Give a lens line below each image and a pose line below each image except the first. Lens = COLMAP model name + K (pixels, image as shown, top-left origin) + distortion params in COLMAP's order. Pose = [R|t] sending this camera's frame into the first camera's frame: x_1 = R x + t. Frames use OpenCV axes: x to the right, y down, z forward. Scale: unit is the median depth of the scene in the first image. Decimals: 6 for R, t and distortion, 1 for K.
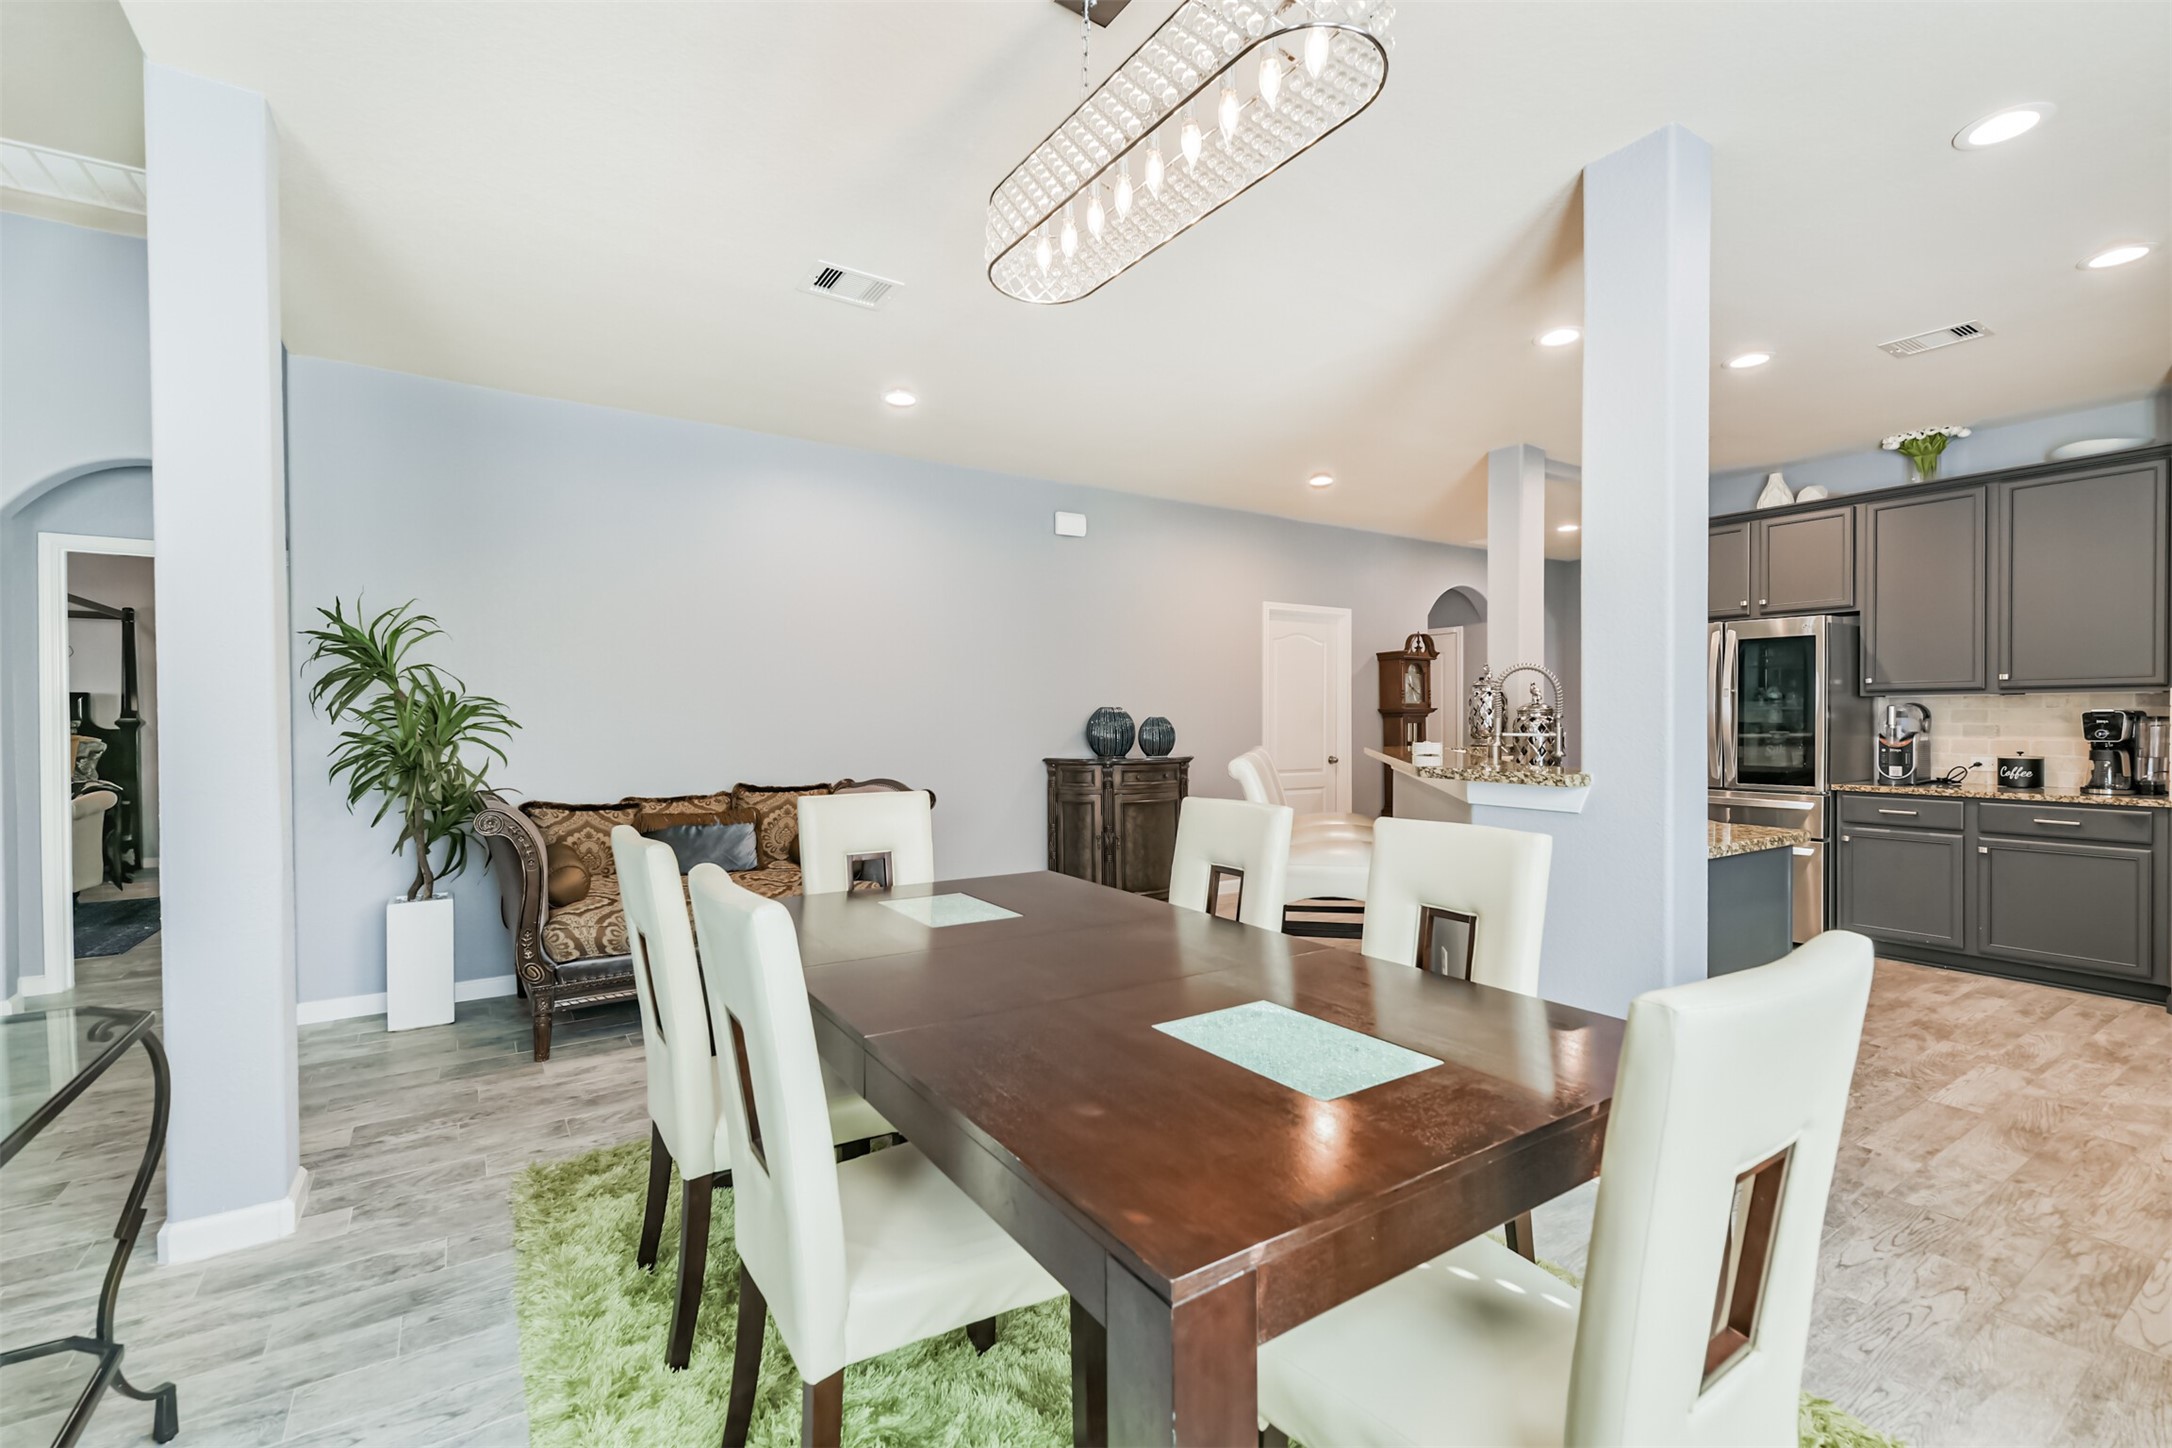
lens RADIAL K [[935.7, 0, 1099.1], [0, 935.7, 723.5], [0, 0, 1]] dist [0.016078, -0.005567]
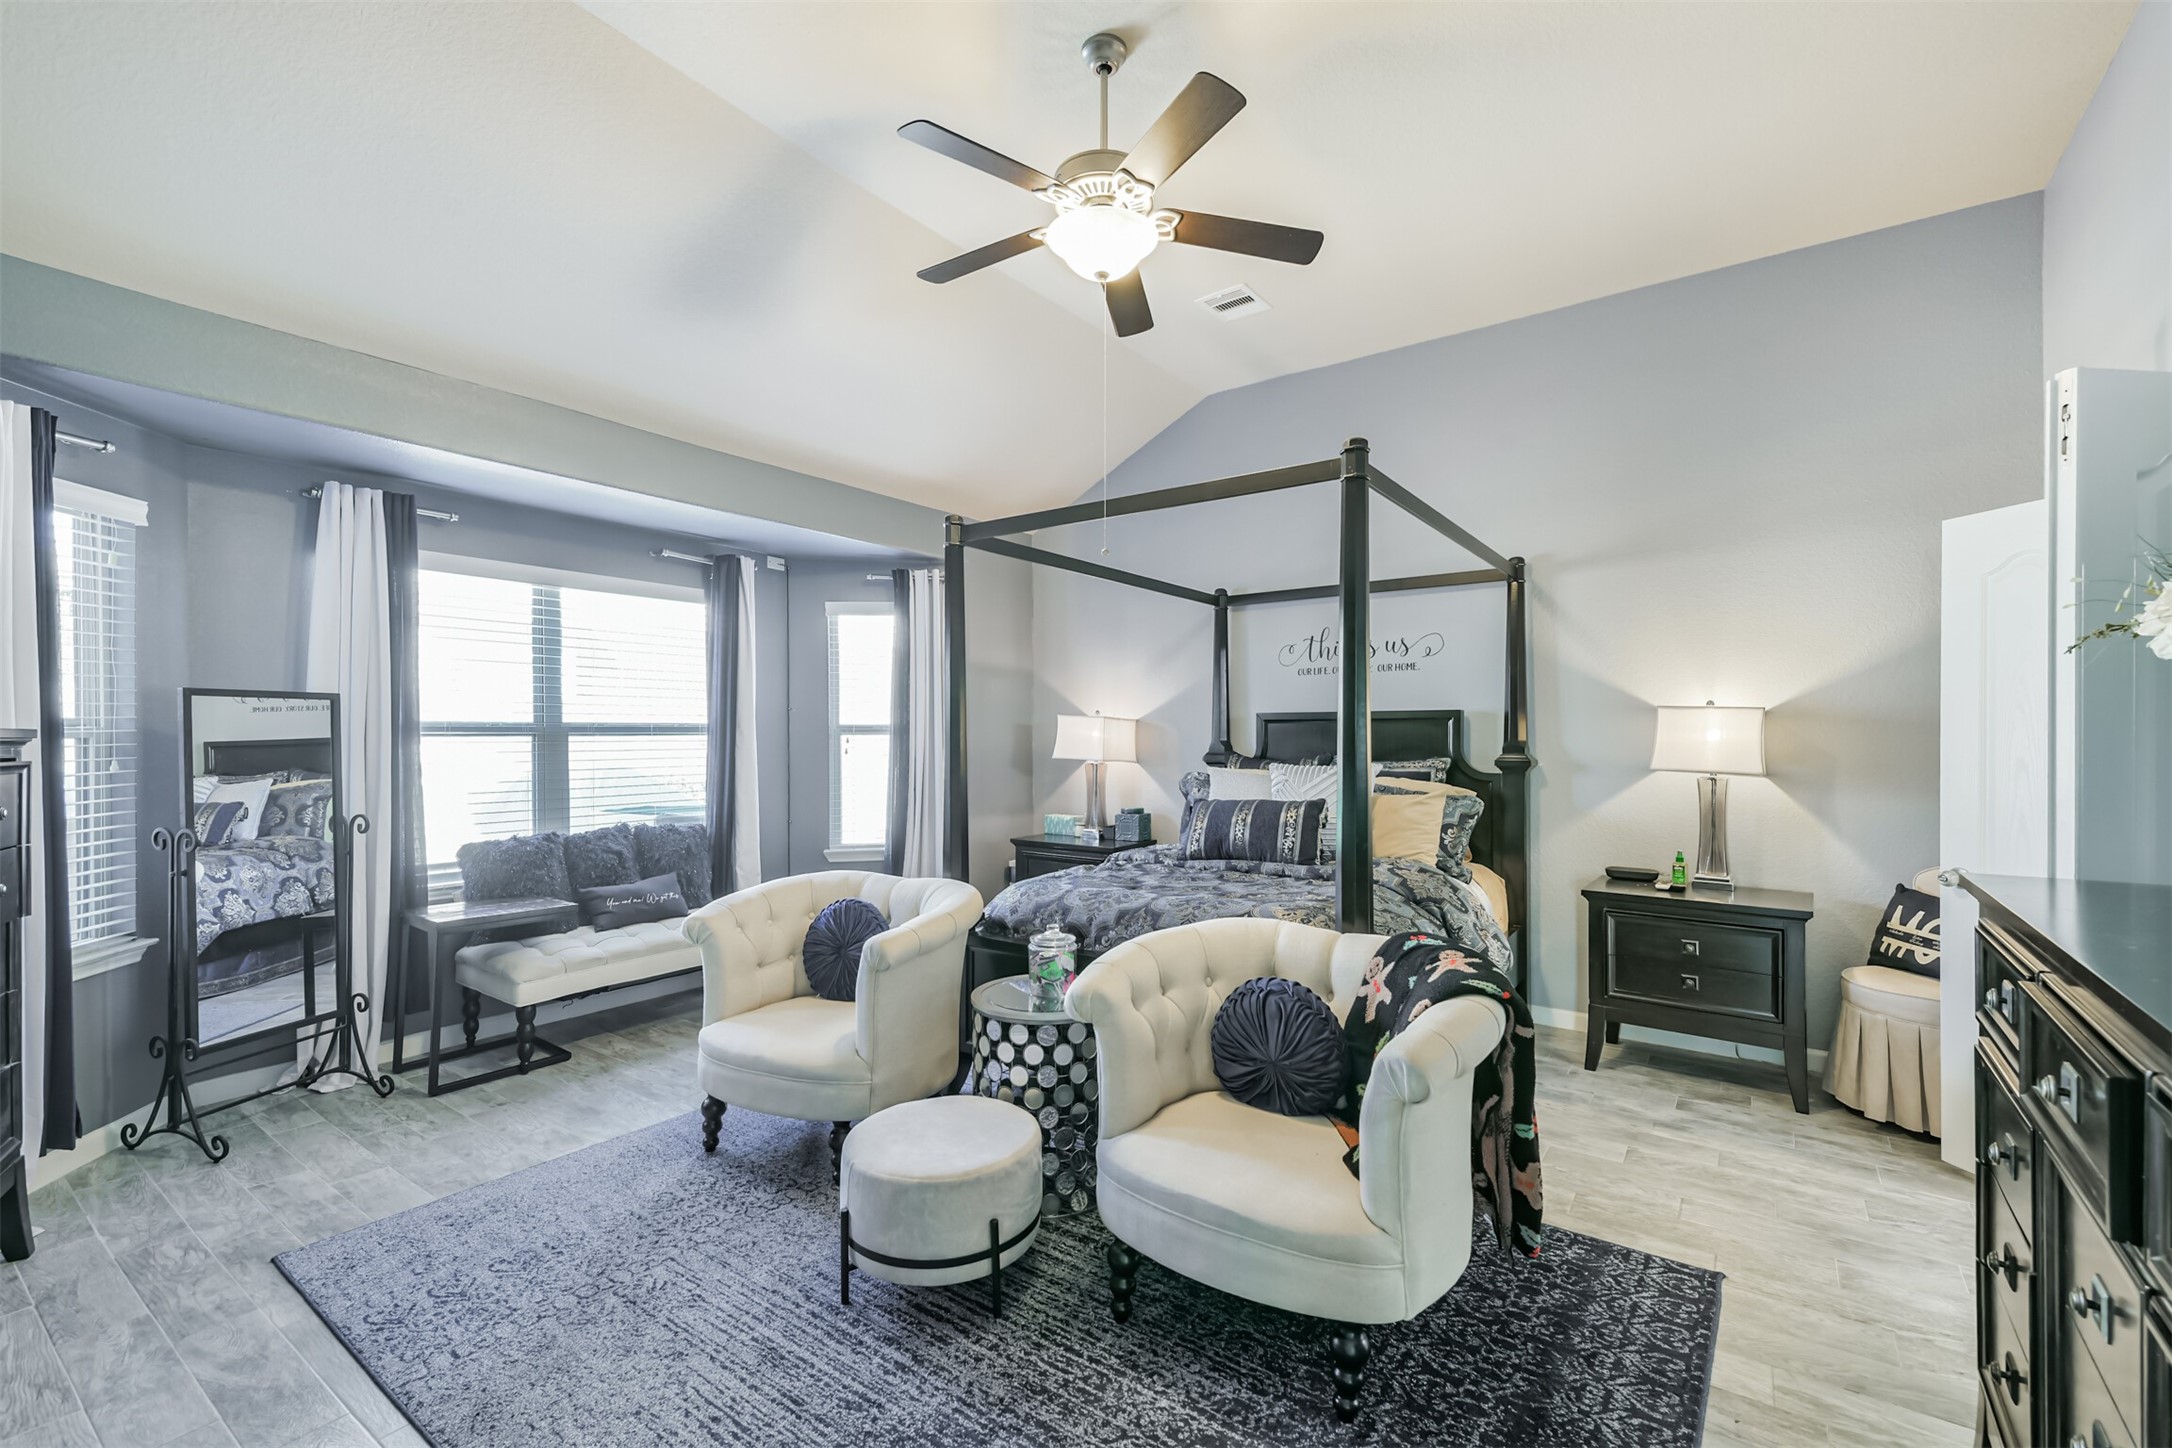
lens RADIAL K [[935.7, 0, 1083.6], [0, 935.7, 732.0], [0, 0, 1]] dist [0.016078, -0.005567]
pose [[0.349358, 0.003212, -0.936984, -0.606048], [-0.008607, 0.999963, 0.000218, -0.016754], [0.936950, 0.007988, 0.349372, 0.578487]]
